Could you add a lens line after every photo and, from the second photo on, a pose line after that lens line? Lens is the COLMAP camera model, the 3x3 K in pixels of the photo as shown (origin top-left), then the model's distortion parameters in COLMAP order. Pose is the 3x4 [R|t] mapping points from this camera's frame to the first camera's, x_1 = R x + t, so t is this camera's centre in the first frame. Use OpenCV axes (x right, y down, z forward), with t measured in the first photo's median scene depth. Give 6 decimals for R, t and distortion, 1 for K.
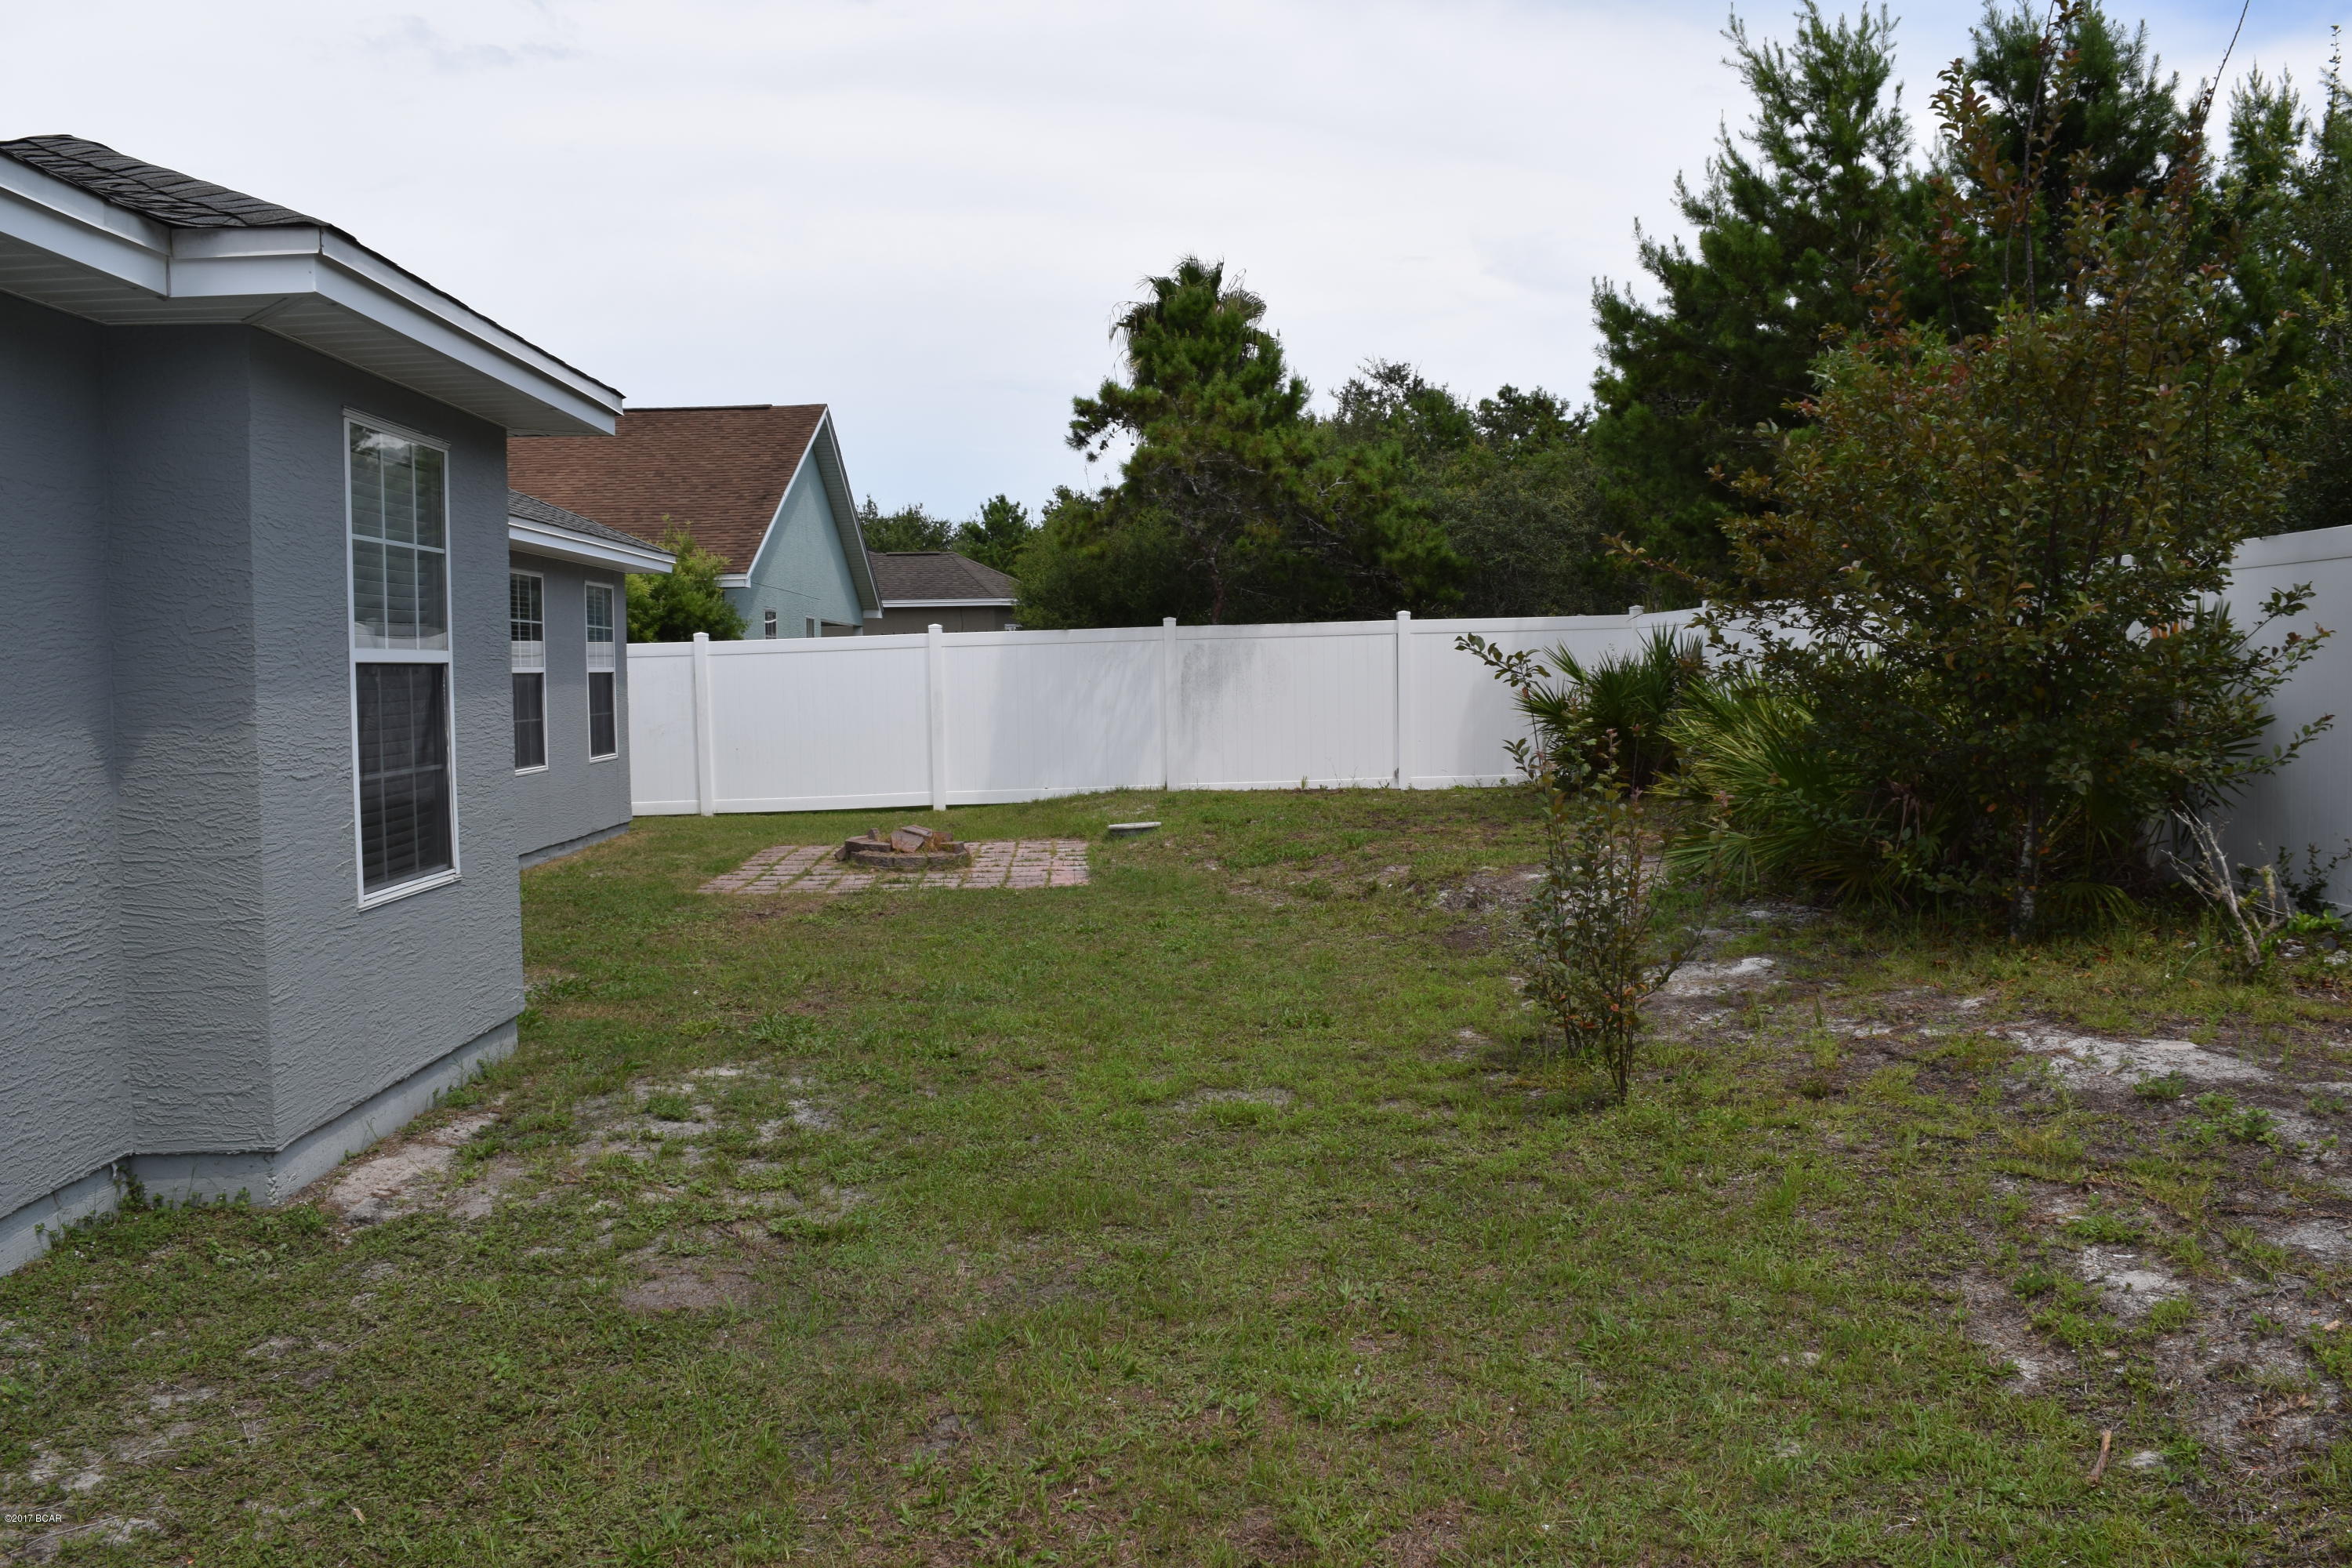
lens RADIAL K [[1857.1, 0, 1179.5], [0, 1857.1, 775.6], [0, 0, 1]] dist [-0.094144, 0.023977]
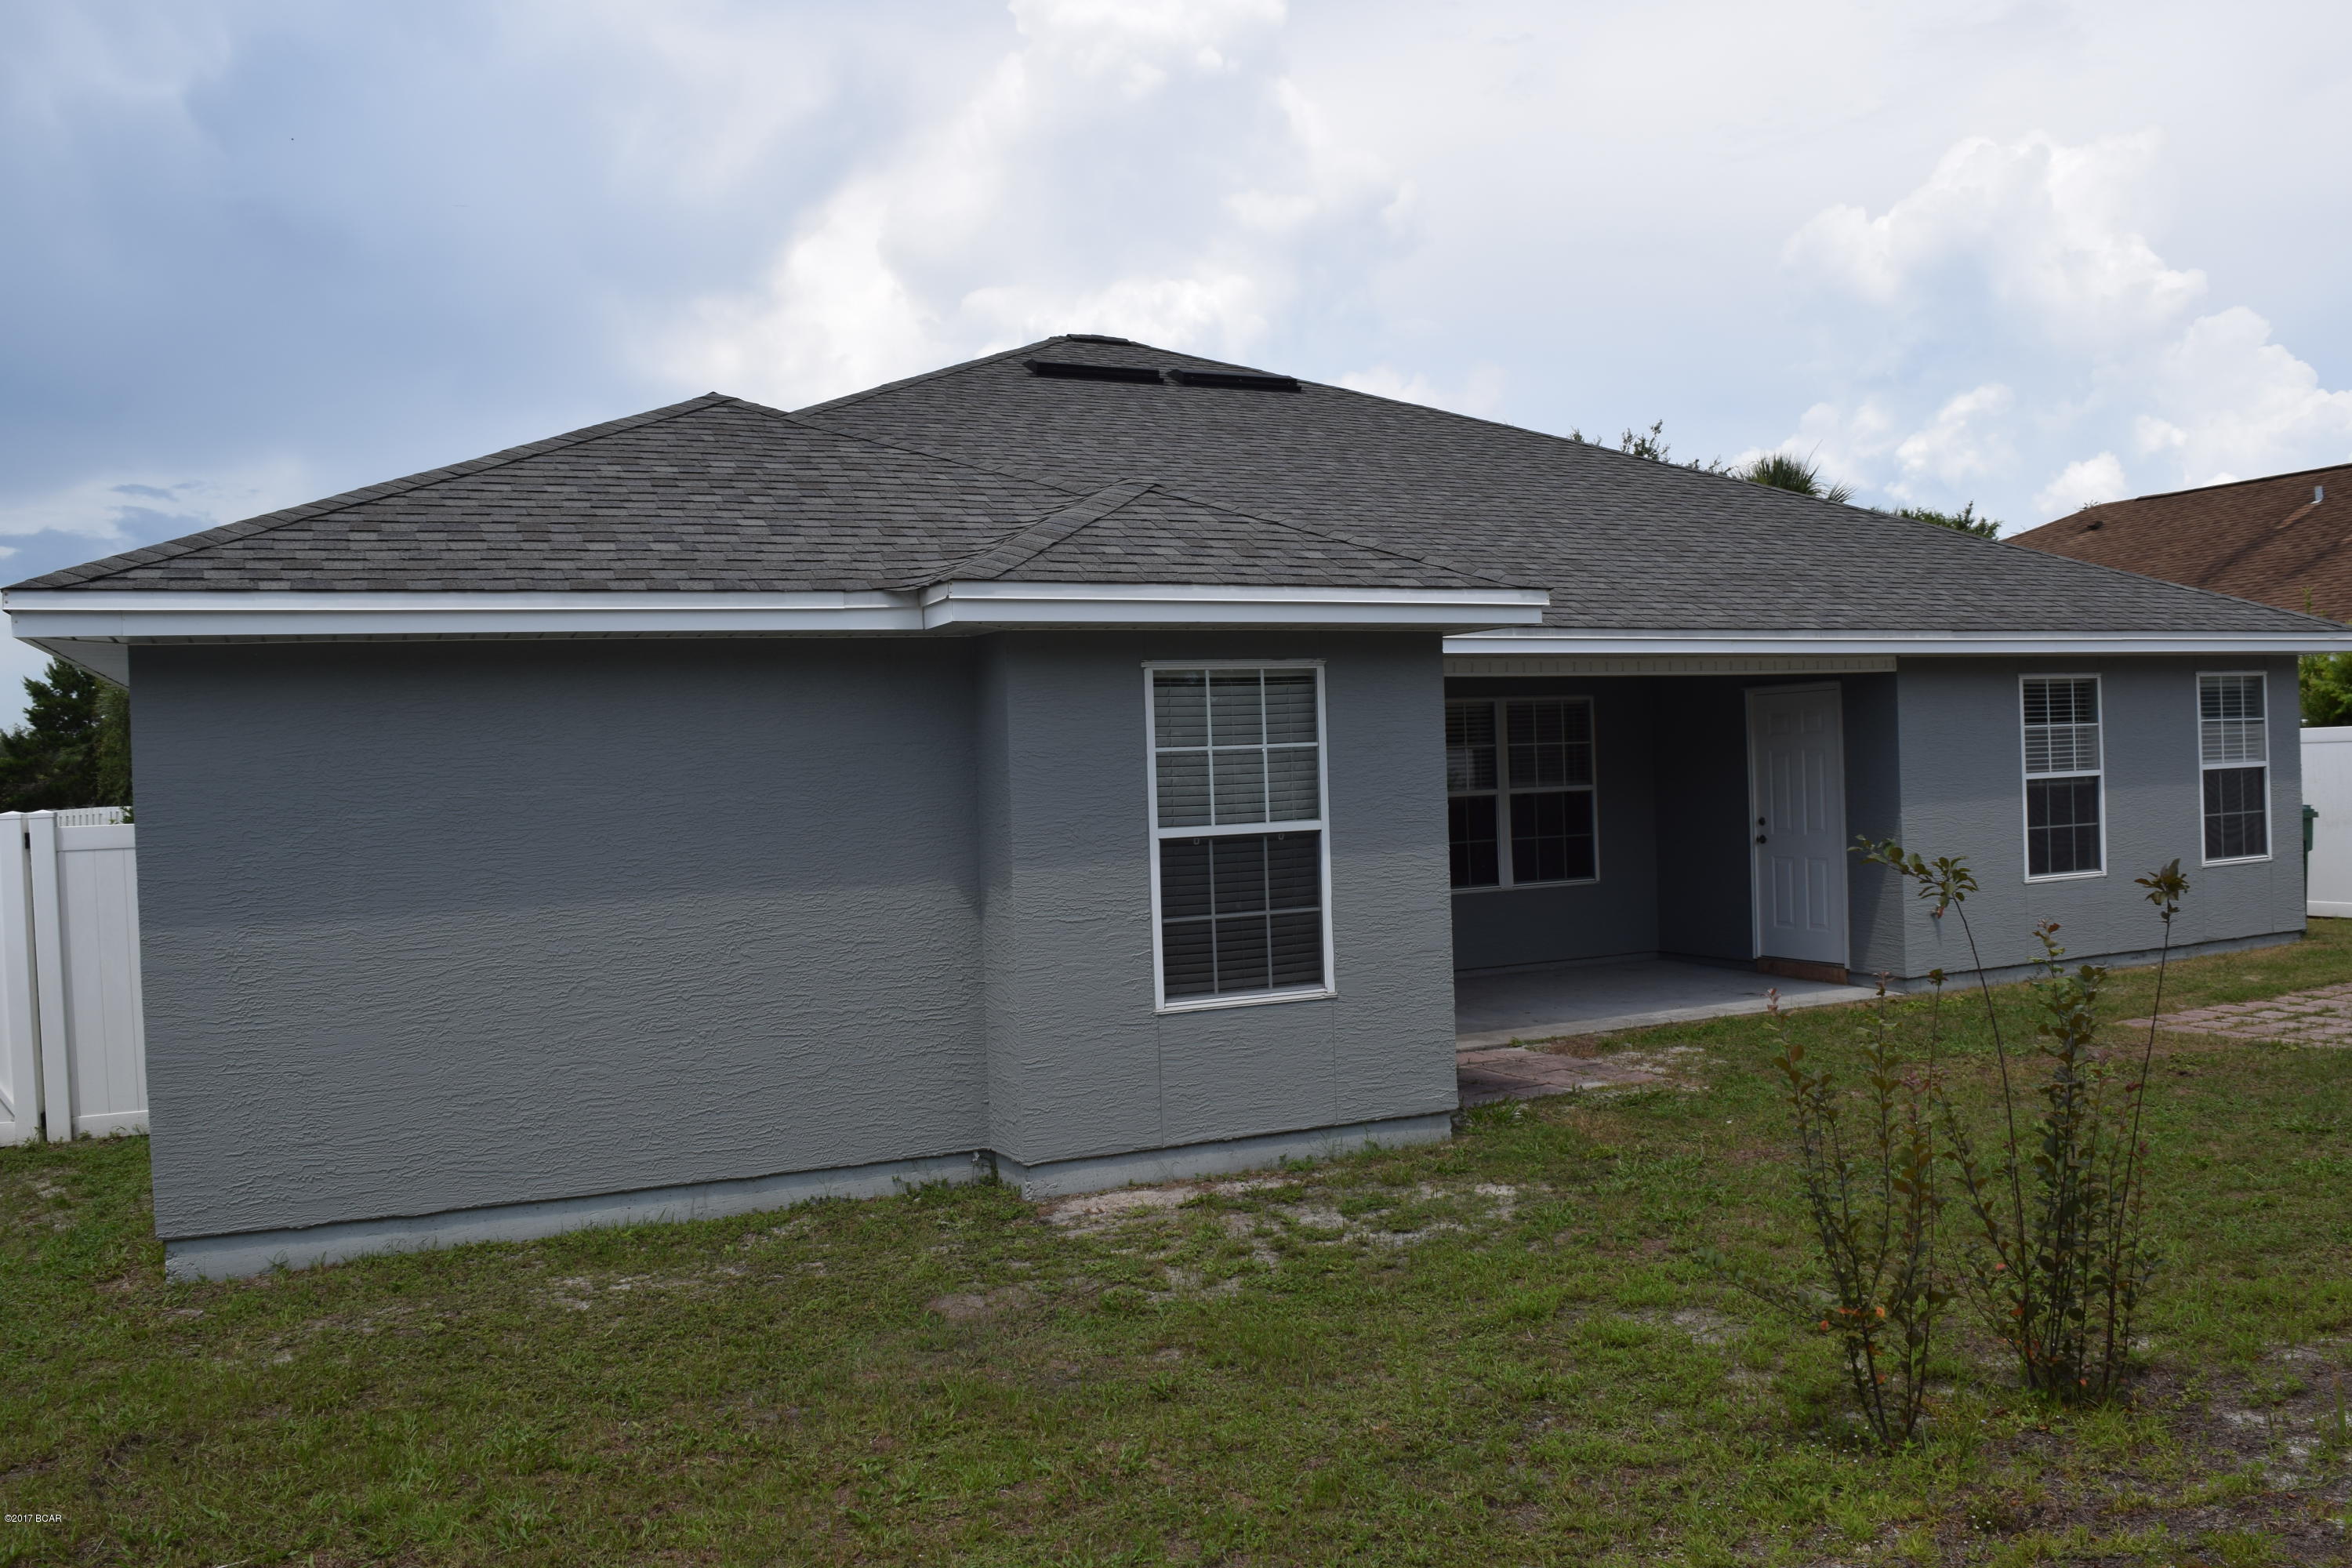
lens RADIAL K [[1857.1, 0, 1179.8], [0, 1857.1, 781.1], [0, 0, 1]] dist [-0.094144, 0.023977]
pose [[0.357234, 0.004370, -0.934005, 1.038370], [-0.013252, 0.999912, -0.000390, -0.122175], [0.933921, 0.012516, 0.357260, 0.573493]]
